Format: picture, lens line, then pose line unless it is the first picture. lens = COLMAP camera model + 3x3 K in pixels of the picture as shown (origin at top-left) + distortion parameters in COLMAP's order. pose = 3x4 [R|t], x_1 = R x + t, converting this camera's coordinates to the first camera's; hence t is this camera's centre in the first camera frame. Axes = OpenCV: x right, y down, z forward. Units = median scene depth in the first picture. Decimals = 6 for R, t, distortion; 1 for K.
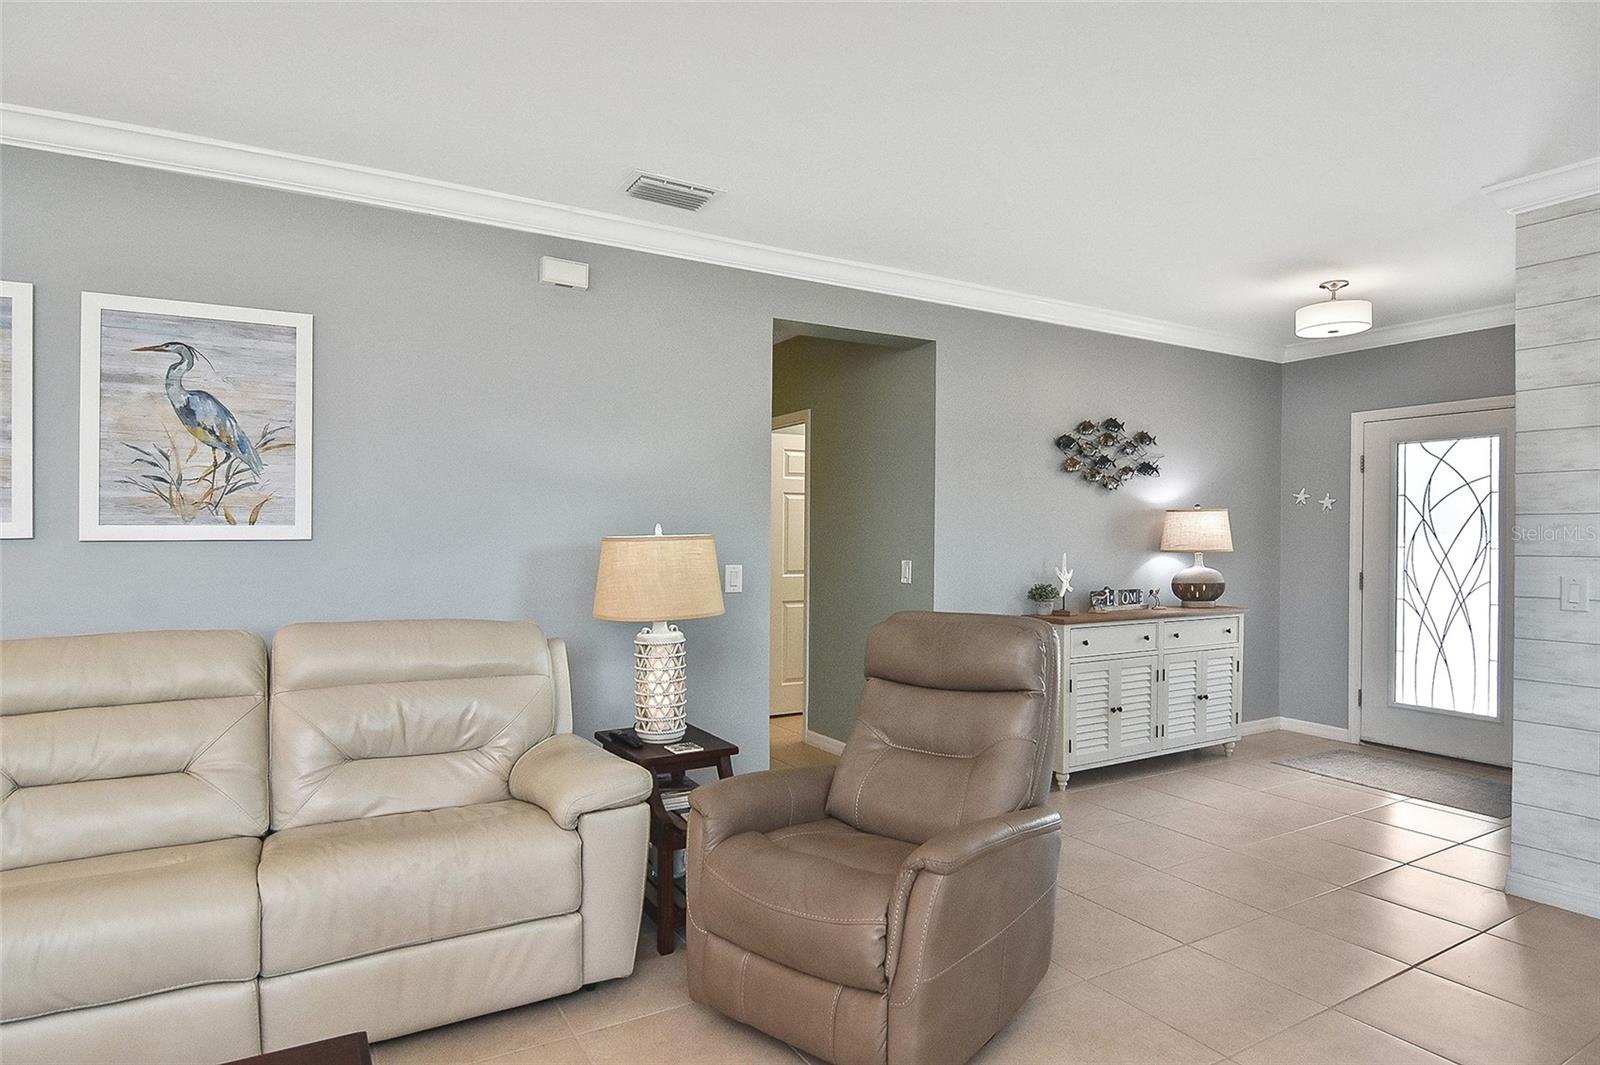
lens RADIAL K [[857.6, 0, 793.8], [0, 857.6, 544.3], [0, 0, 1]] dist [-0.005474, -0.000605]
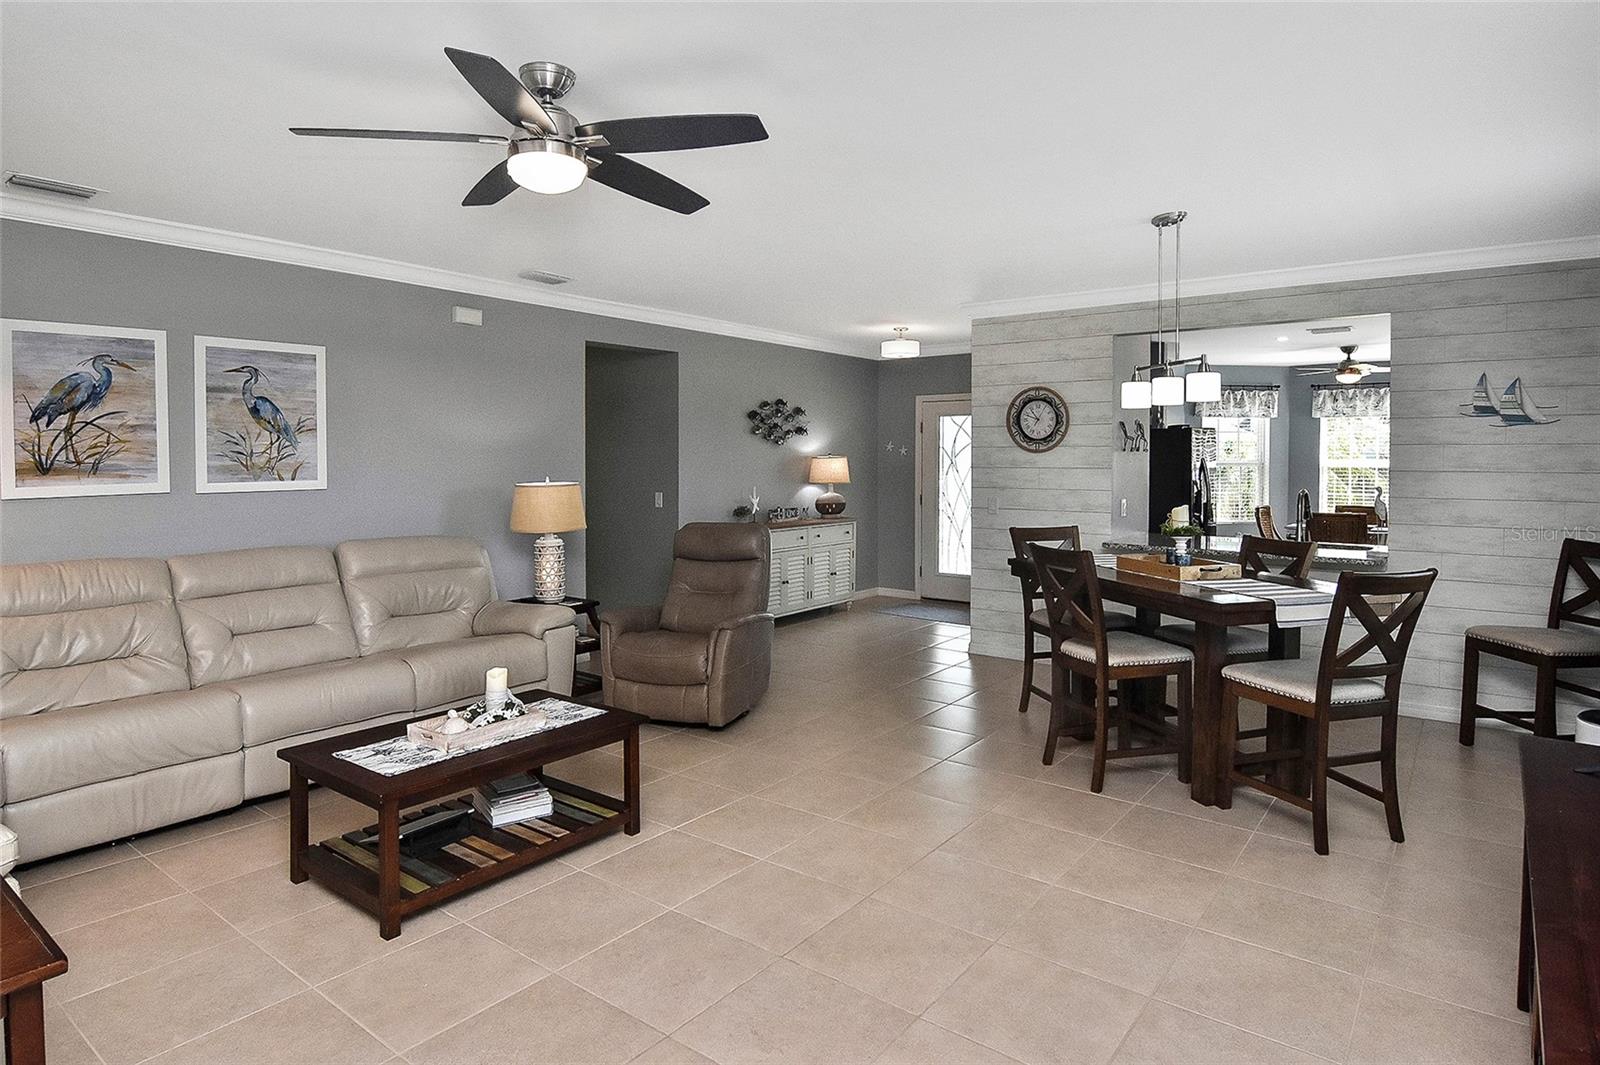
lens RADIAL K [[863.3, 0, 799.0], [0, 863.3, 458.0], [0, 0, 1]] dist [-0.026672, -0.000441]
pose [[0.917869, -0.000615, 0.396882, -0.229039], [0.003991, 0.999963, -0.007679, -0.027771], [-0.396862, 0.008632, 0.917838, -0.472667]]
